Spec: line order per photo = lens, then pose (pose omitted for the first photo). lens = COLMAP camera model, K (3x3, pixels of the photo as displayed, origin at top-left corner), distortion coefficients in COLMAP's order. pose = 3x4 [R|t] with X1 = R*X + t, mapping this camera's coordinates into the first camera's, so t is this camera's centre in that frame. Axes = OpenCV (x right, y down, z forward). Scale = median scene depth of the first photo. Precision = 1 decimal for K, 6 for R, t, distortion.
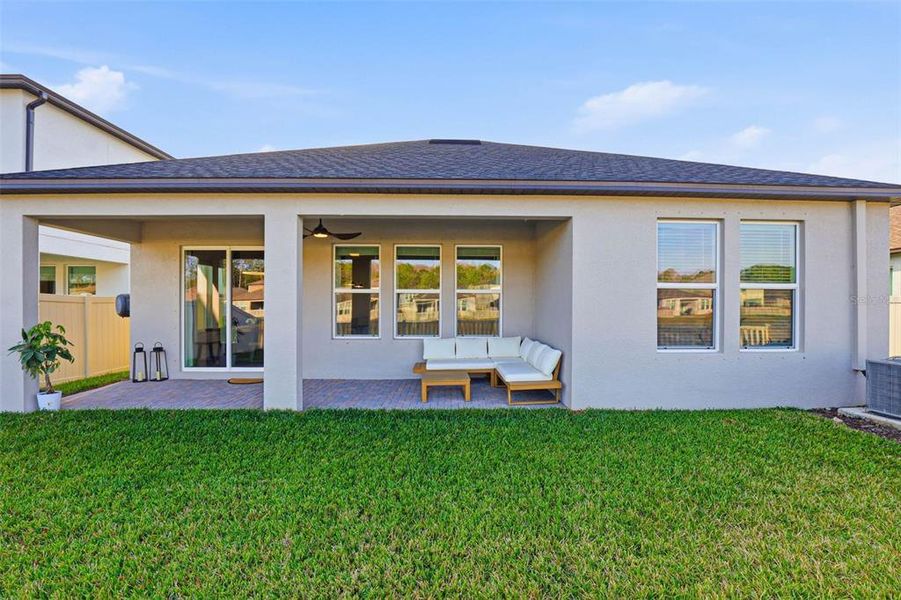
lens RADIAL K [[414.9, 0, 455.2], [0, 414.9, 305.0], [0, 0, 1]] dist [-0.019879, 0.000376]
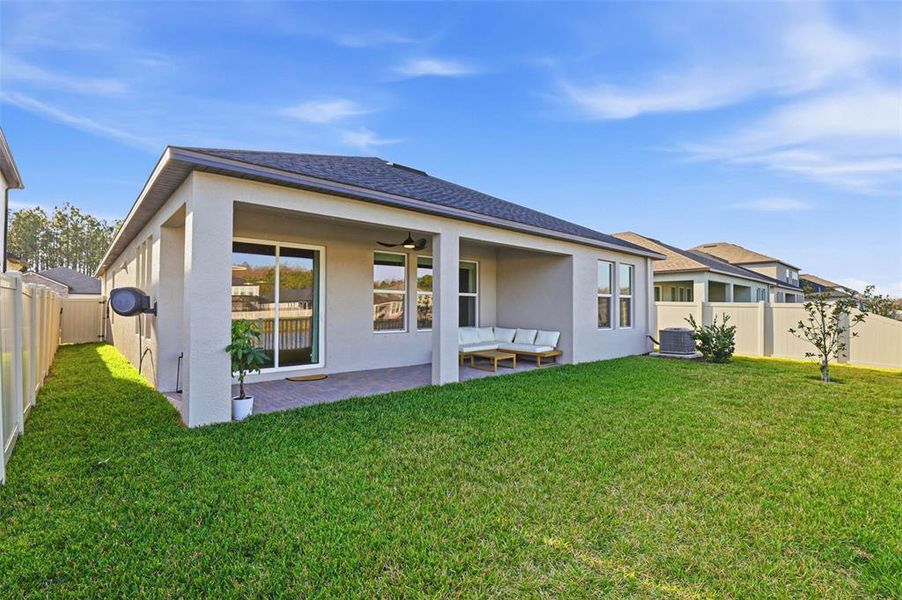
lens RADIAL K [[404.7, 0, 461.5], [0, 404.7, 310.2], [0, 0, 1]] dist [-0.021239, 0.000208]
pose [[0.760991, 0.000412, 0.648762, -1.082188], [-0.004804, 0.999976, 0.005001, 0.013403], [-0.648745, -0.006922, 0.760975, 0.003726]]
